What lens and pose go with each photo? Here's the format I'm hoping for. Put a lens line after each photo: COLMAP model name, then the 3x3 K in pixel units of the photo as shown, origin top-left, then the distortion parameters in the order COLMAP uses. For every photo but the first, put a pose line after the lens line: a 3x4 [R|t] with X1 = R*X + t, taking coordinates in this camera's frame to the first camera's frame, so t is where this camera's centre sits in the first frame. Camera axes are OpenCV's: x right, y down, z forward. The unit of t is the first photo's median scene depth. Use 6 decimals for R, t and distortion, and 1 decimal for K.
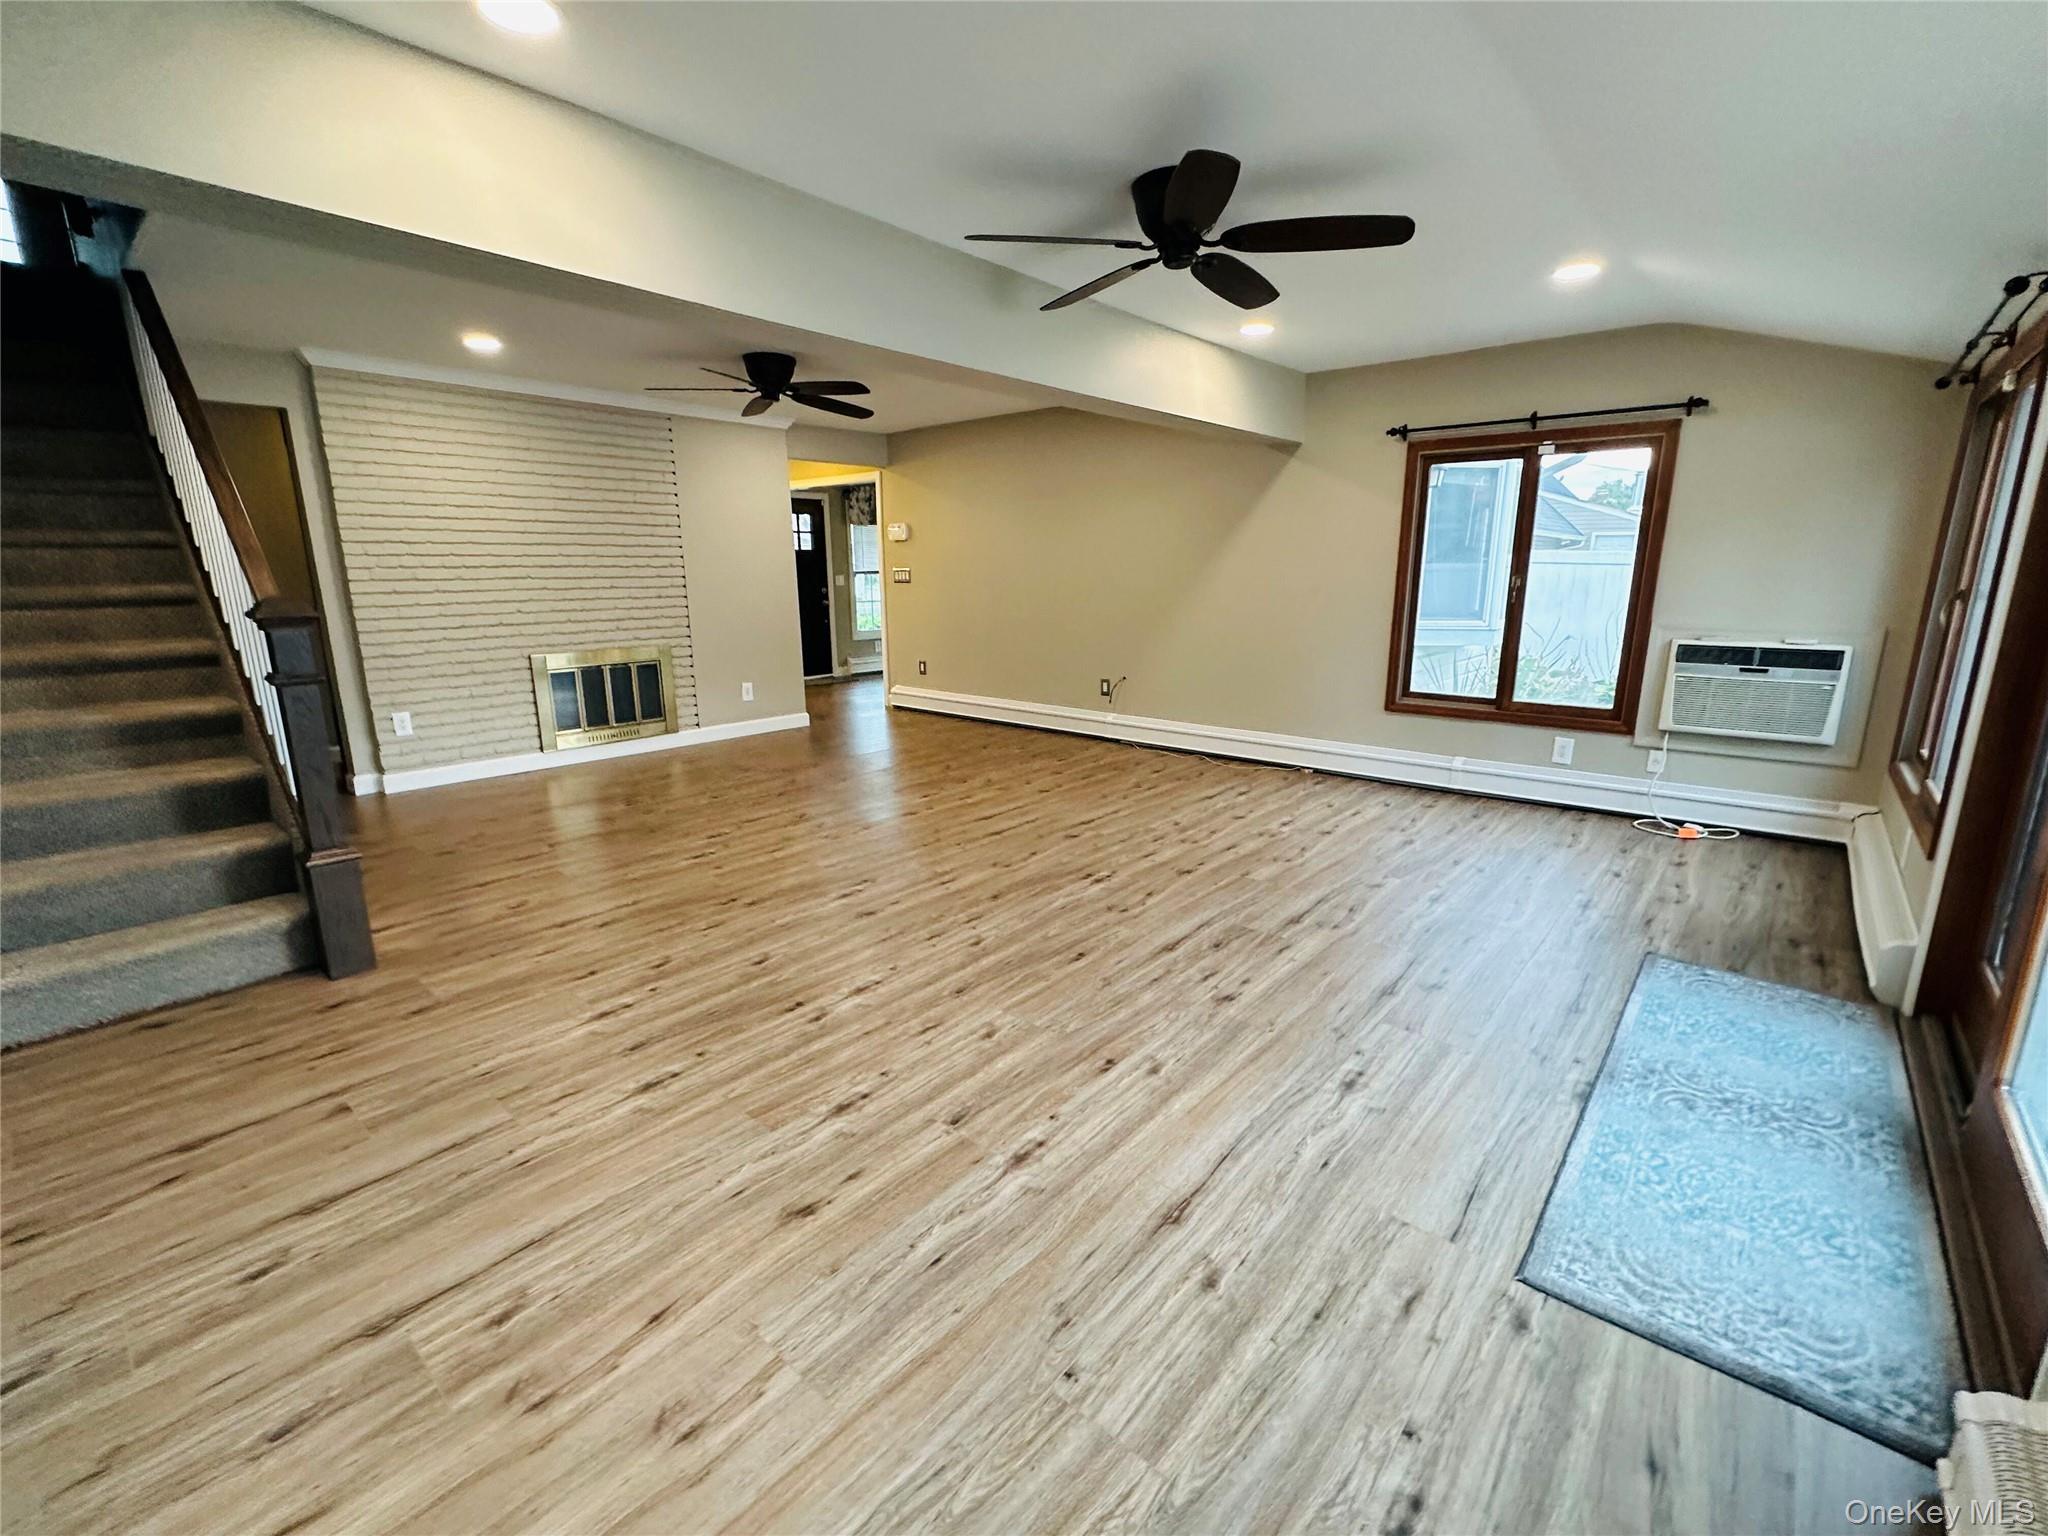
lens RADIAL K [[874.0, 0, 1024.0], [0, 874.0, 768.0], [0, 0, 1]] dist [-0.003870, 0.000234]
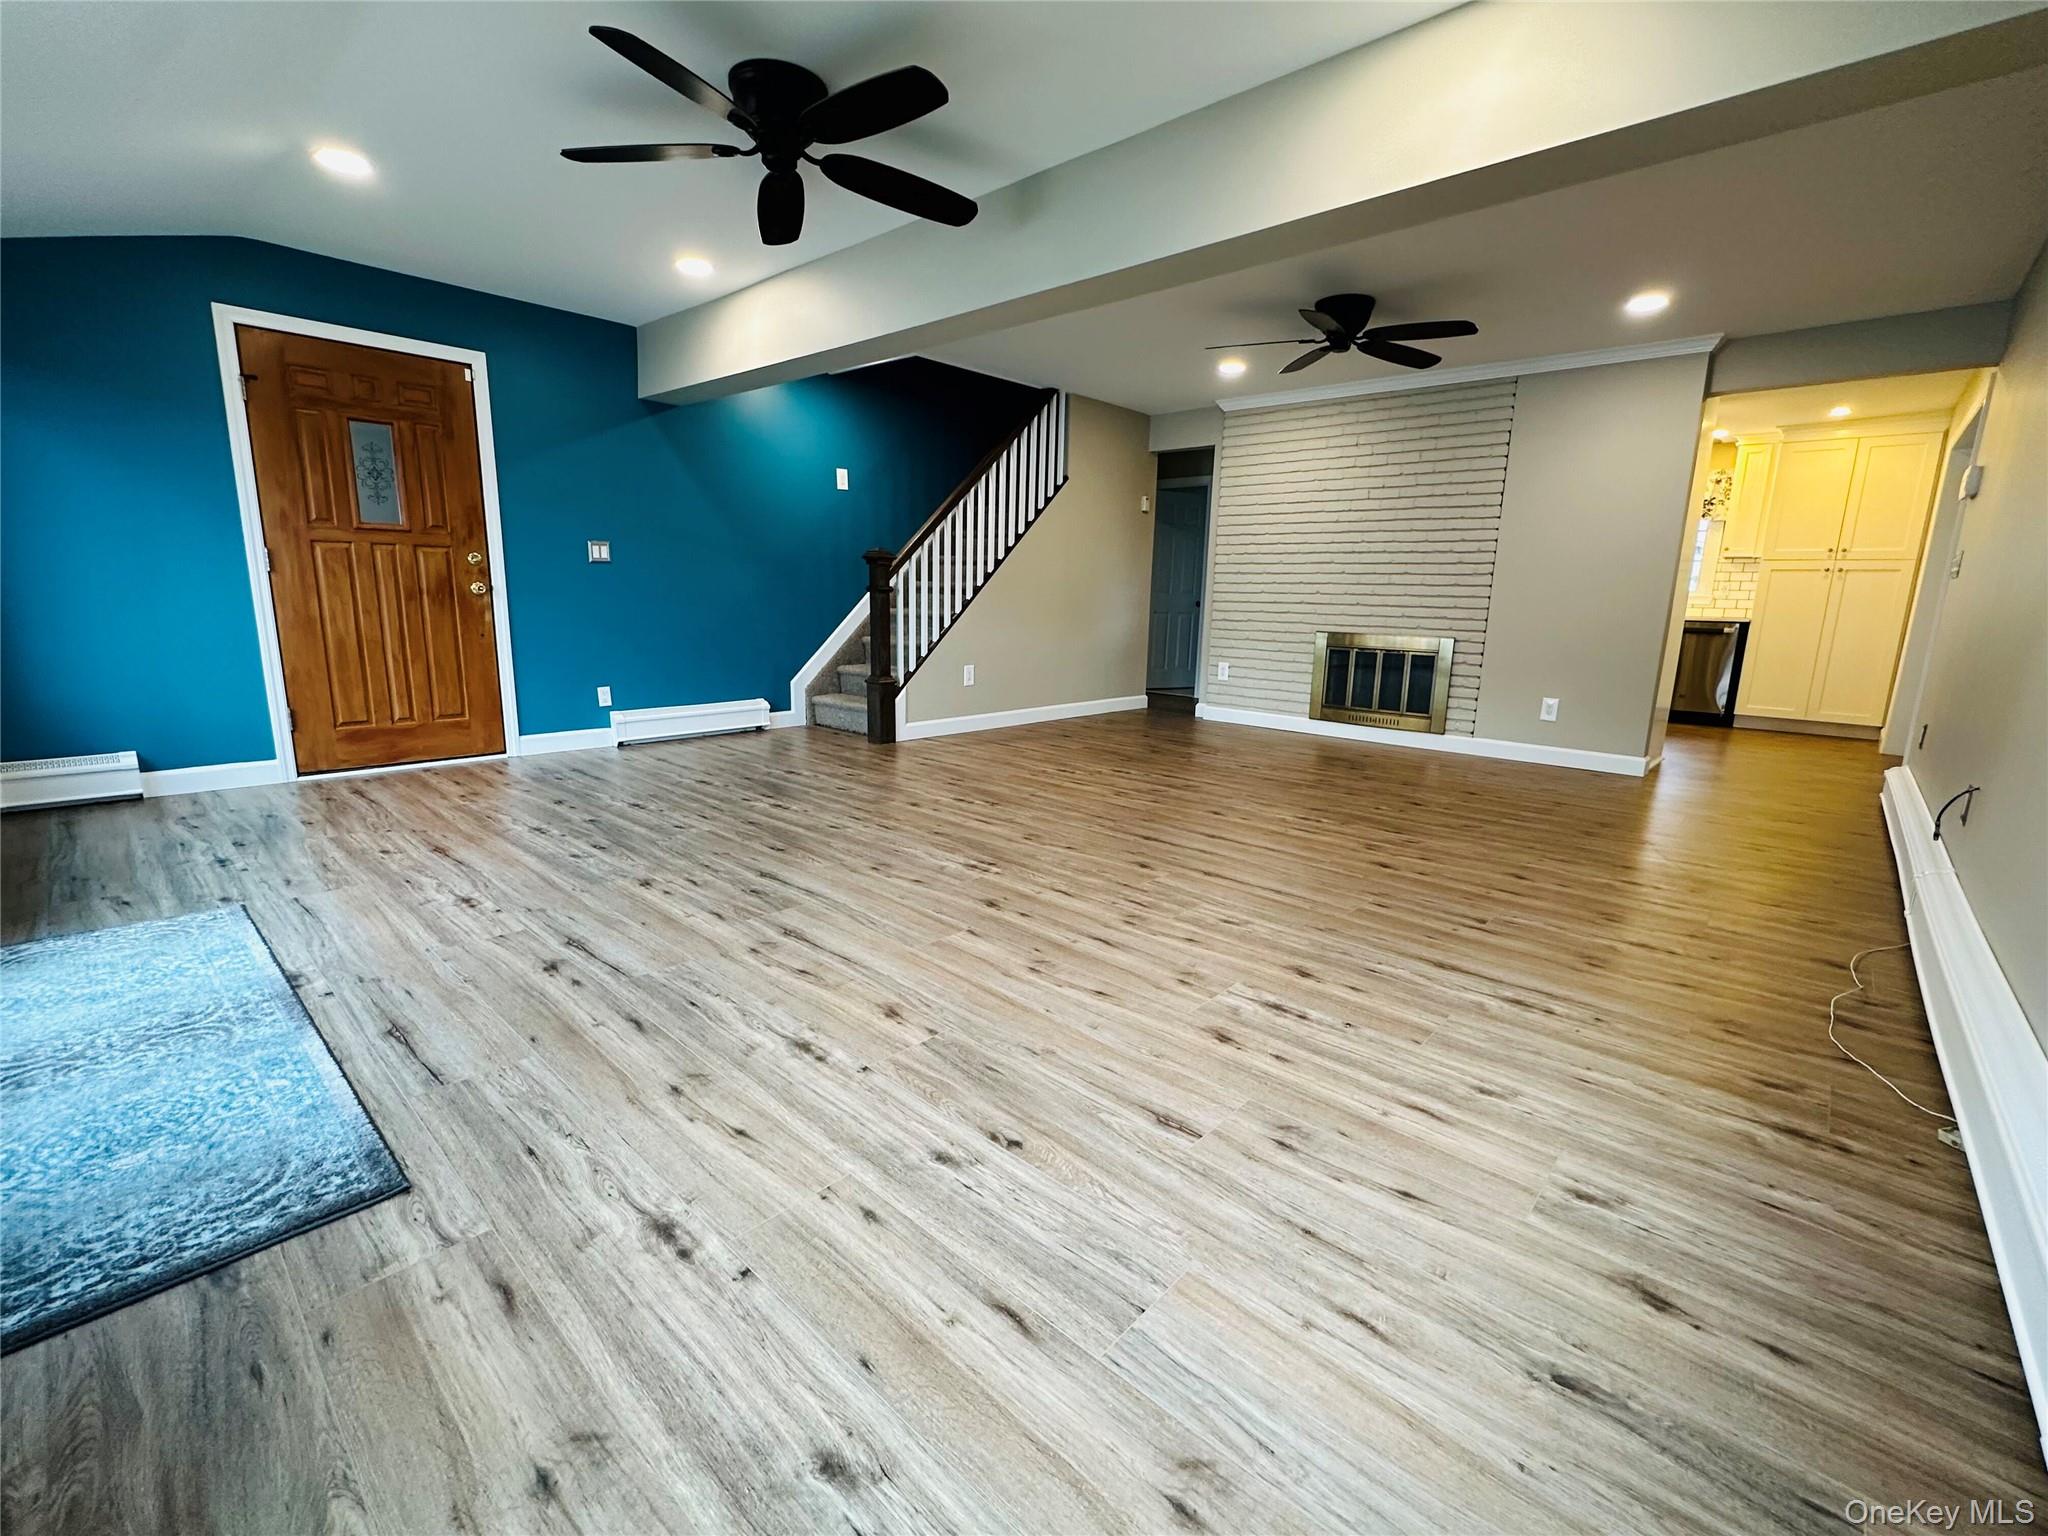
lens RADIAL K [[874.0, 0, 1024.0], [0, 874.0, 768.0], [0, 0, 1]] dist [-0.003870, 0.000234]
pose [[-0.023146, 0.200952, -0.979328, 1.165896], [-0.249232, 0.947501, 0.200312, -0.188279], [0.968167, 0.248716, 0.028153, 1.298828]]
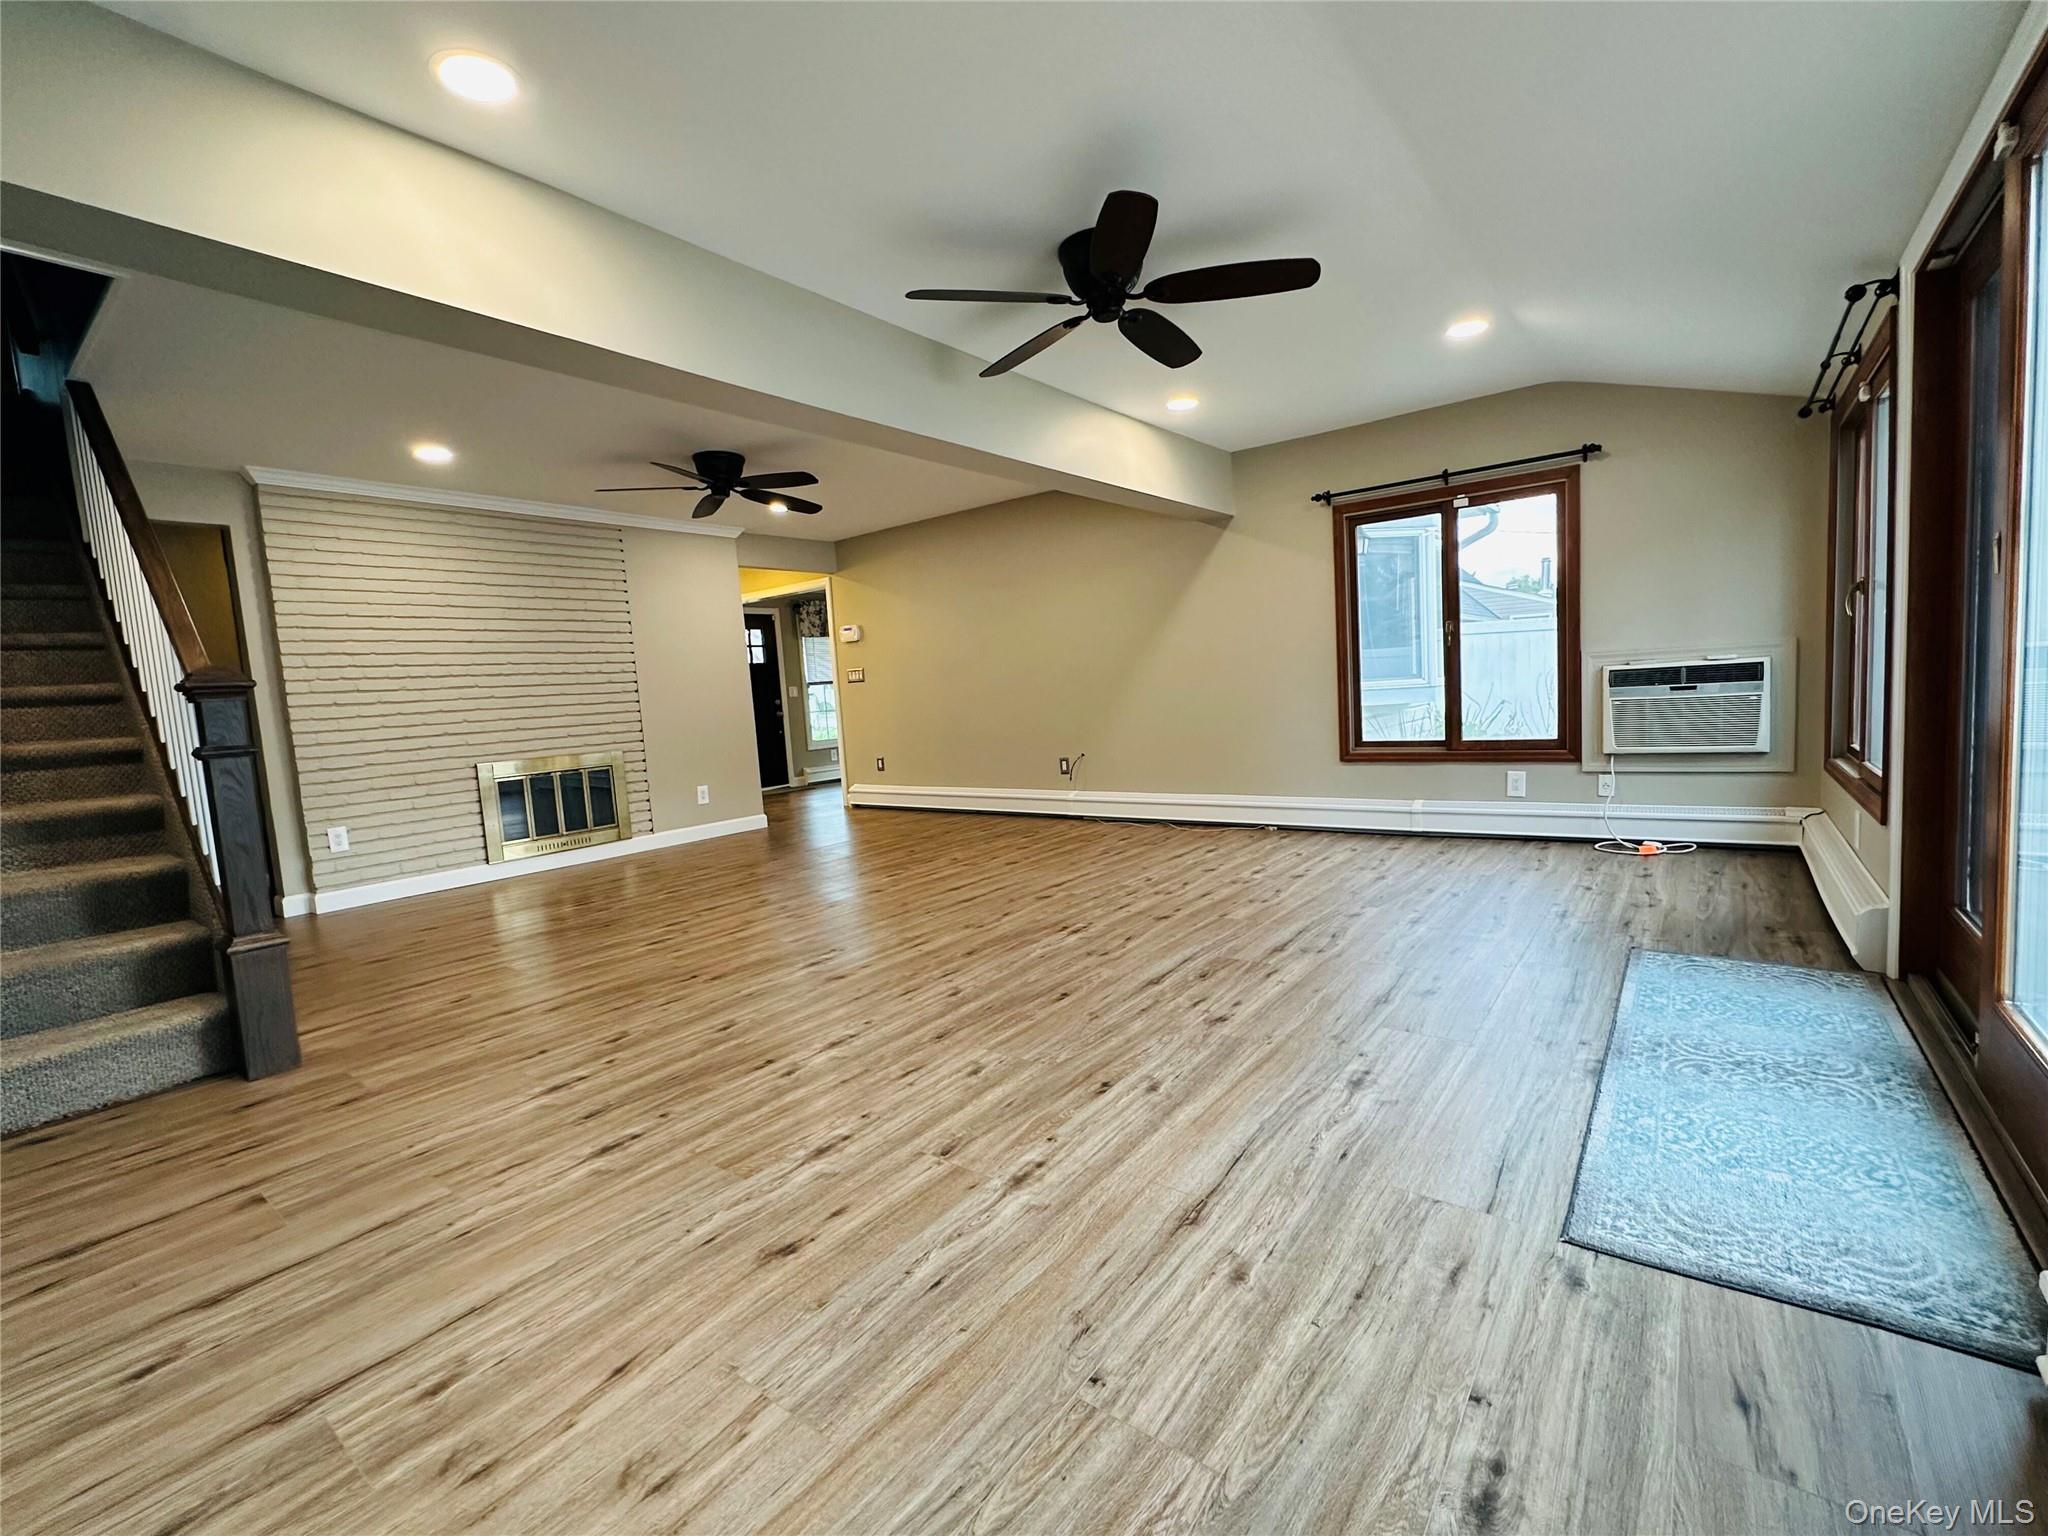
lens RADIAL K [[874.0, 0, 1024.0], [0, 874.0, 768.0], [0, 0, 1]] dist [-0.003870, 0.000234]
pose [[0.996675, -0.062790, 0.051924, -0.013722], [0.069301, 0.988425, -0.134960, 0.098623], [-0.042848, 0.138109, 0.989490, 0.019560]]
